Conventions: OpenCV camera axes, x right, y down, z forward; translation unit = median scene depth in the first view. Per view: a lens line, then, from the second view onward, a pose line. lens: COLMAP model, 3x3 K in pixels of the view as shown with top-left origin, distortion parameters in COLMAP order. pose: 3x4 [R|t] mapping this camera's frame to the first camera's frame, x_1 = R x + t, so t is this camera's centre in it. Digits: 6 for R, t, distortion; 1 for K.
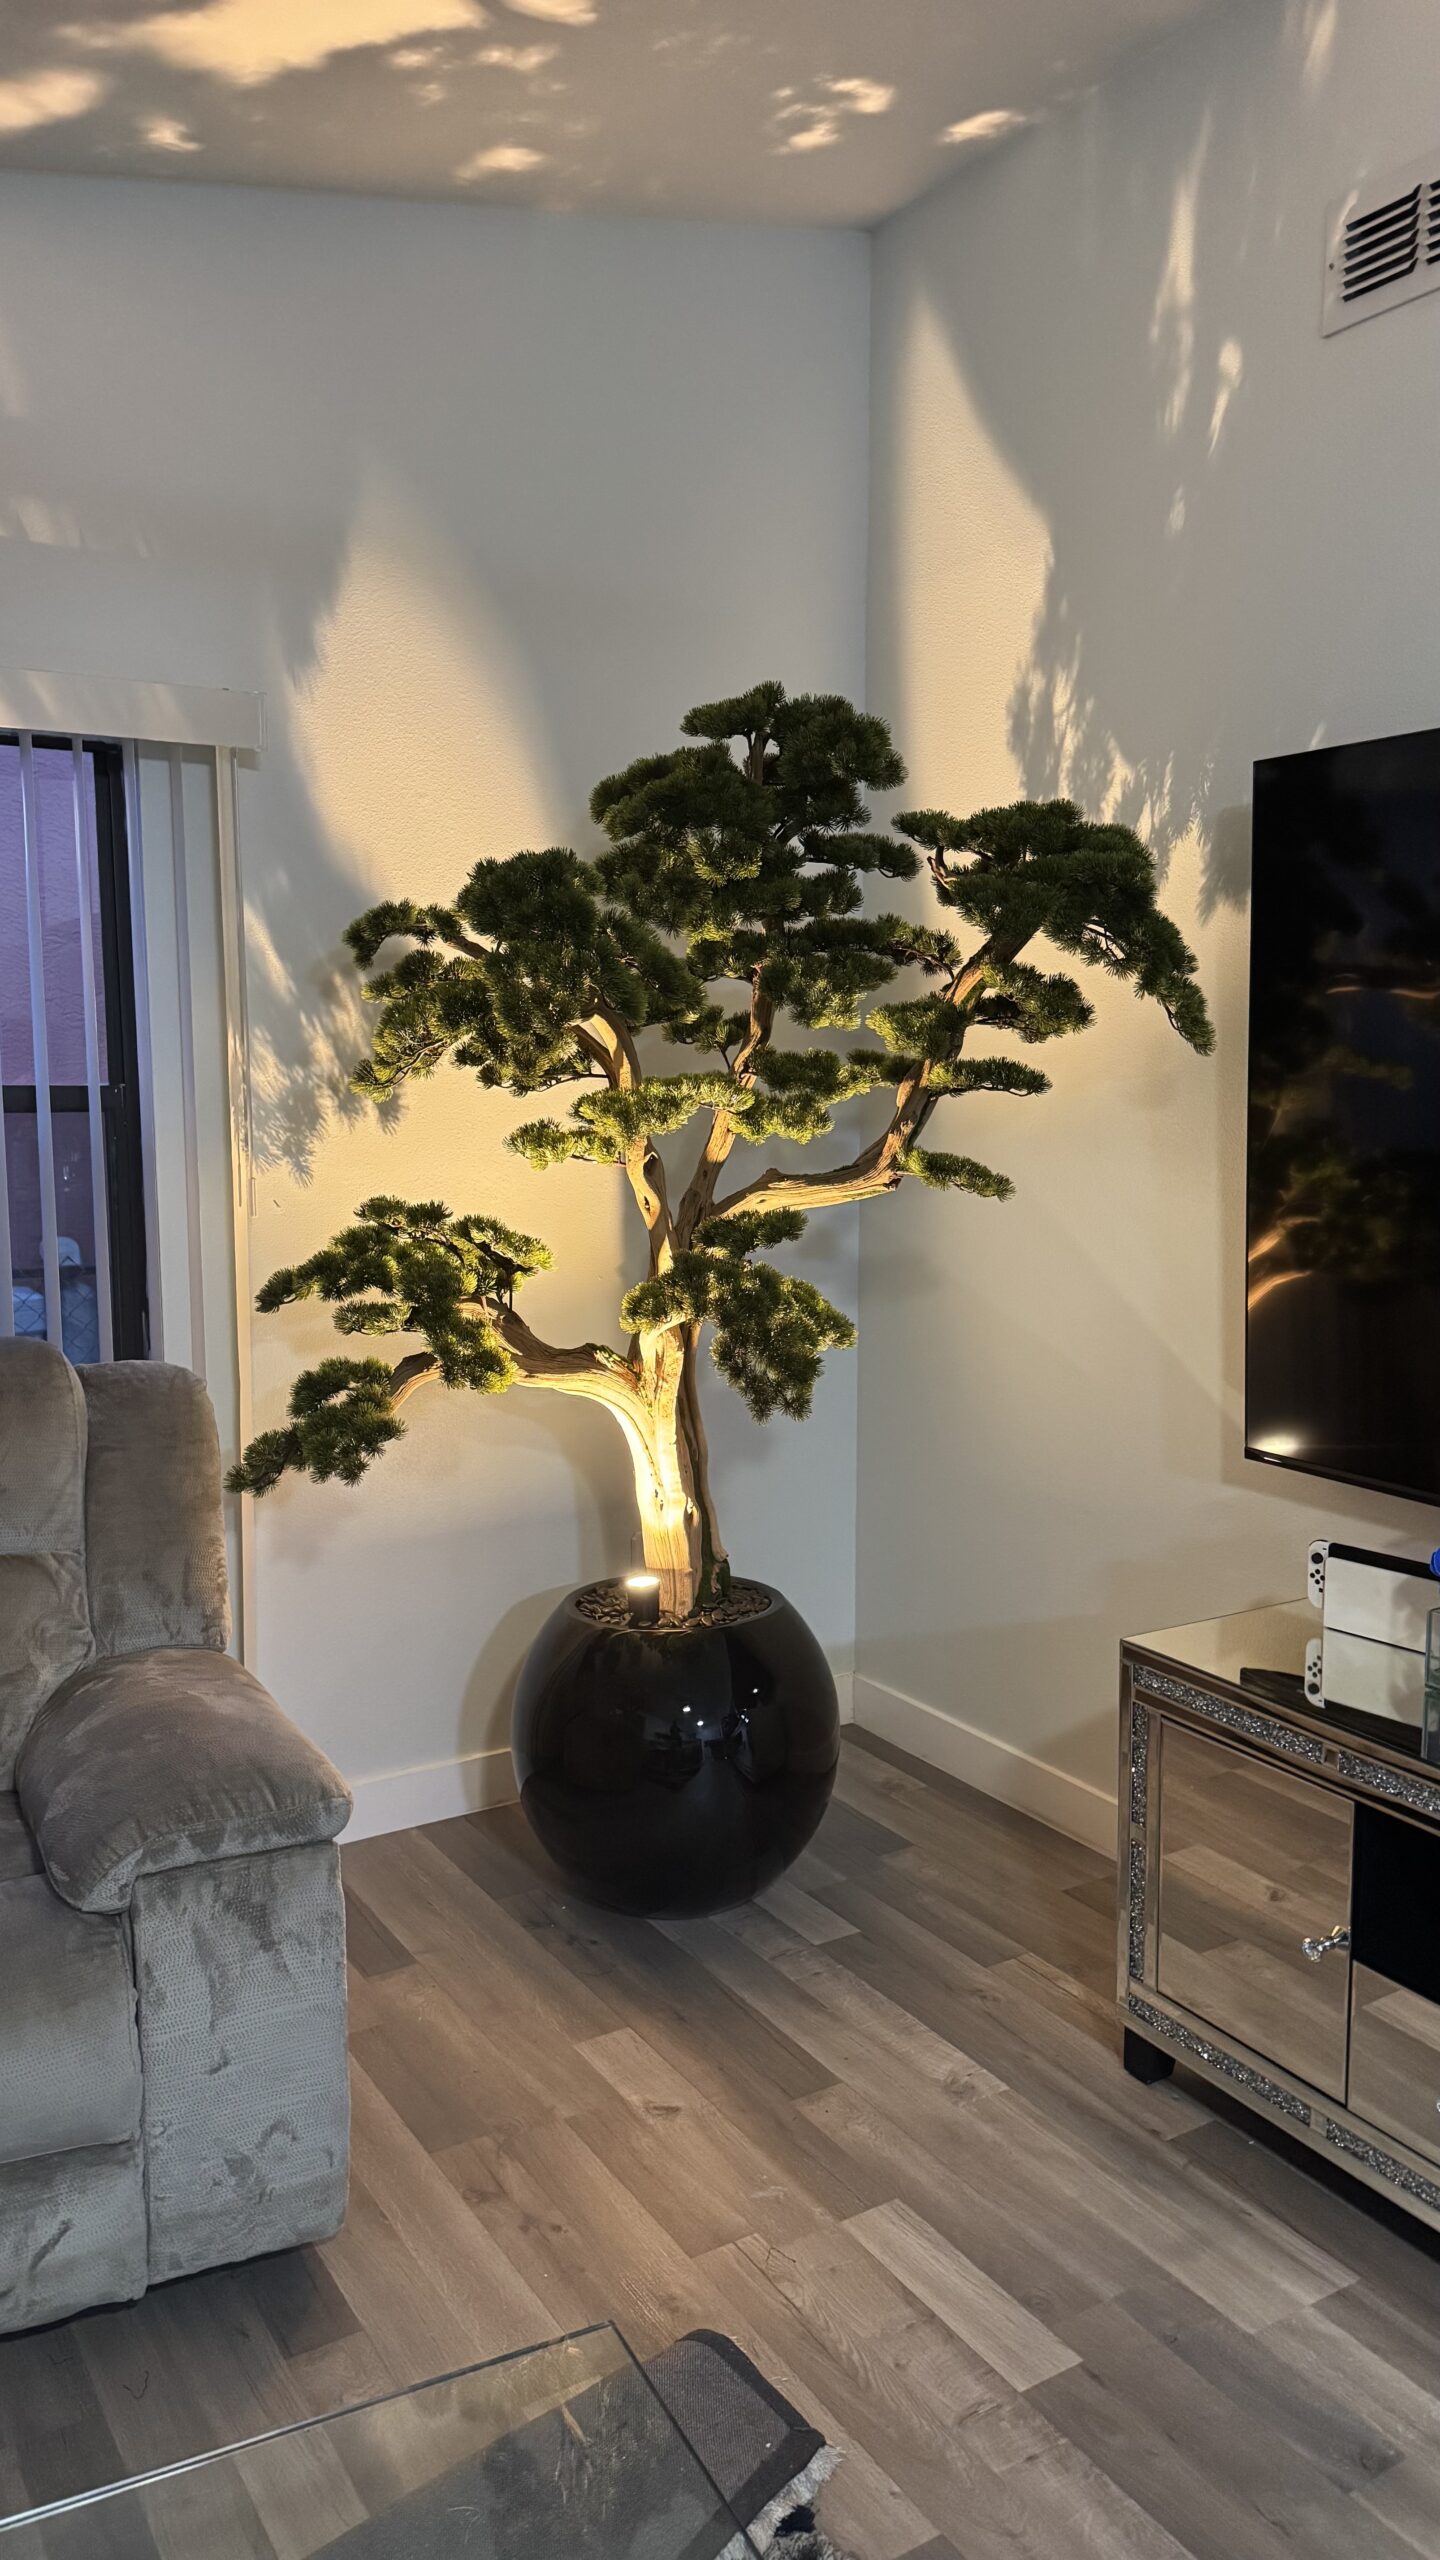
lens RADIAL K [[1825.1, 0, 718.3], [0, 1825.1, 1272.3], [0, 0, 1]] dist [0.003380, -0.005555]
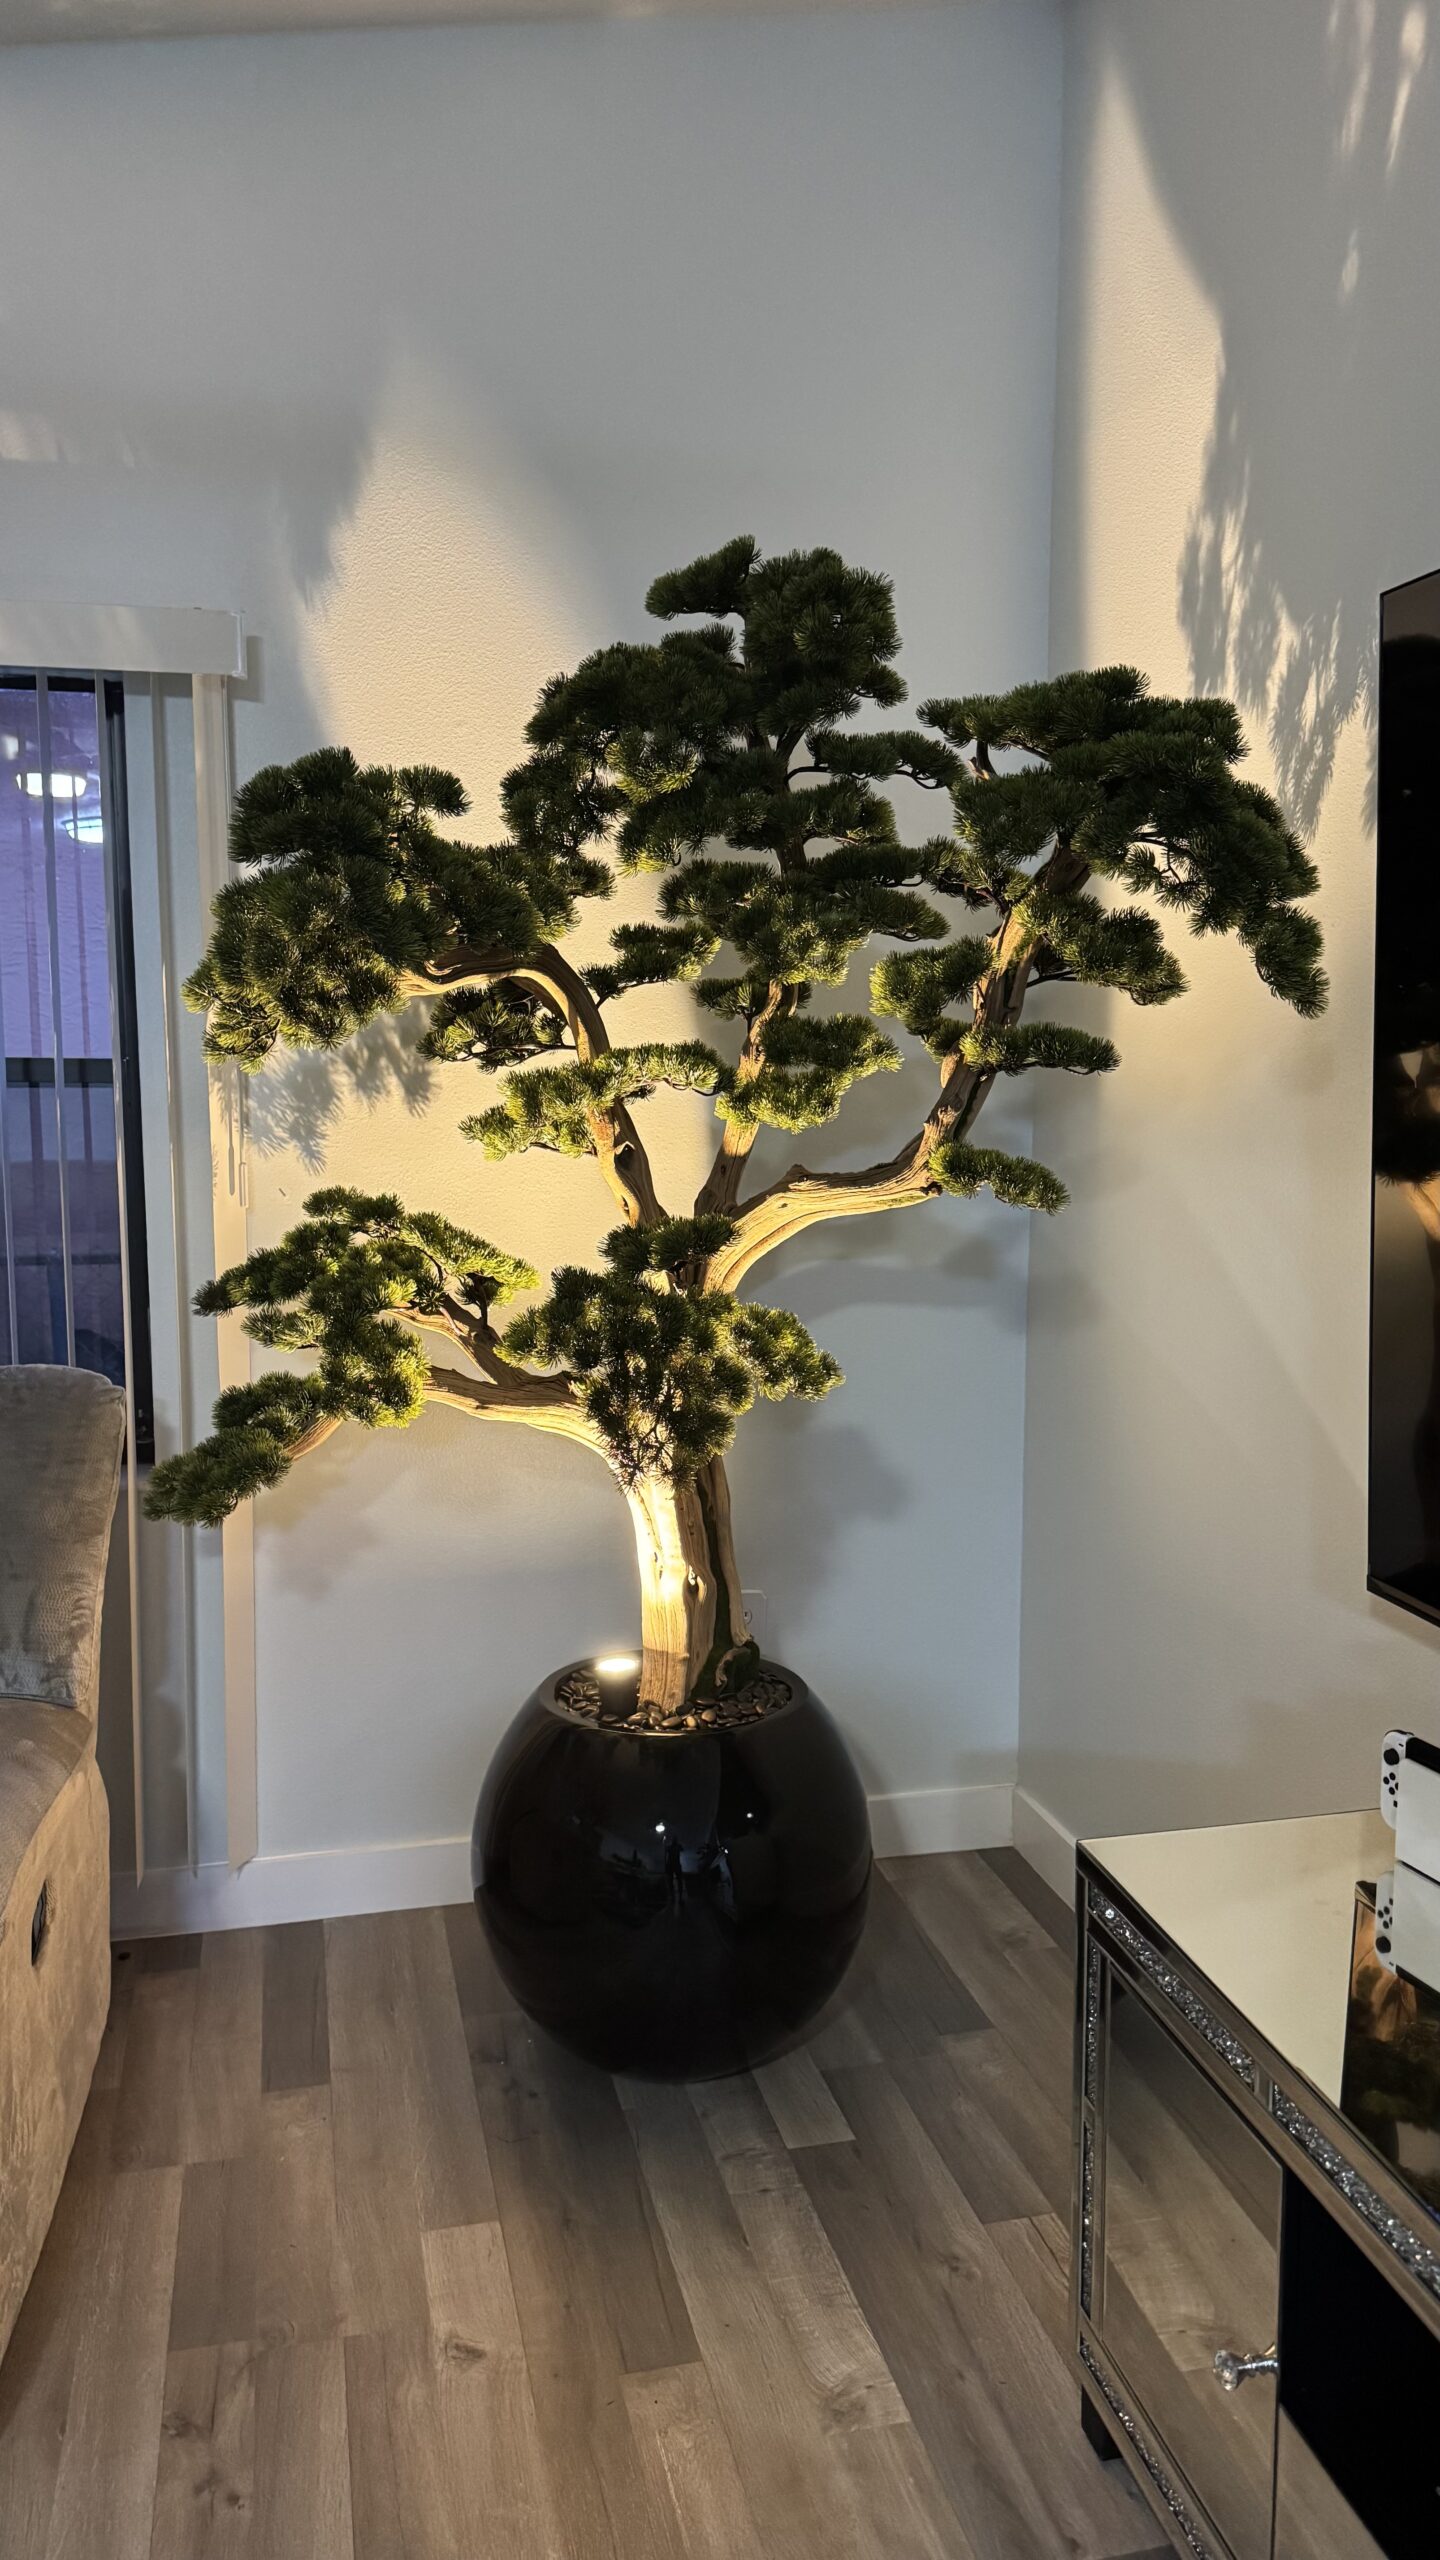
lens RADIAL K [[1807.6, 0, 720.0], [0, 1807.6, 1280.0], [0, 0, 1]] dist [-0.003599, -0.011031]
pose [[0.950579, 0.040716, -0.307802, 0.256017], [-0.037546, 0.999163, 0.016216, -0.019144], [0.308204, -0.003858, 0.951312, 0.252601]]
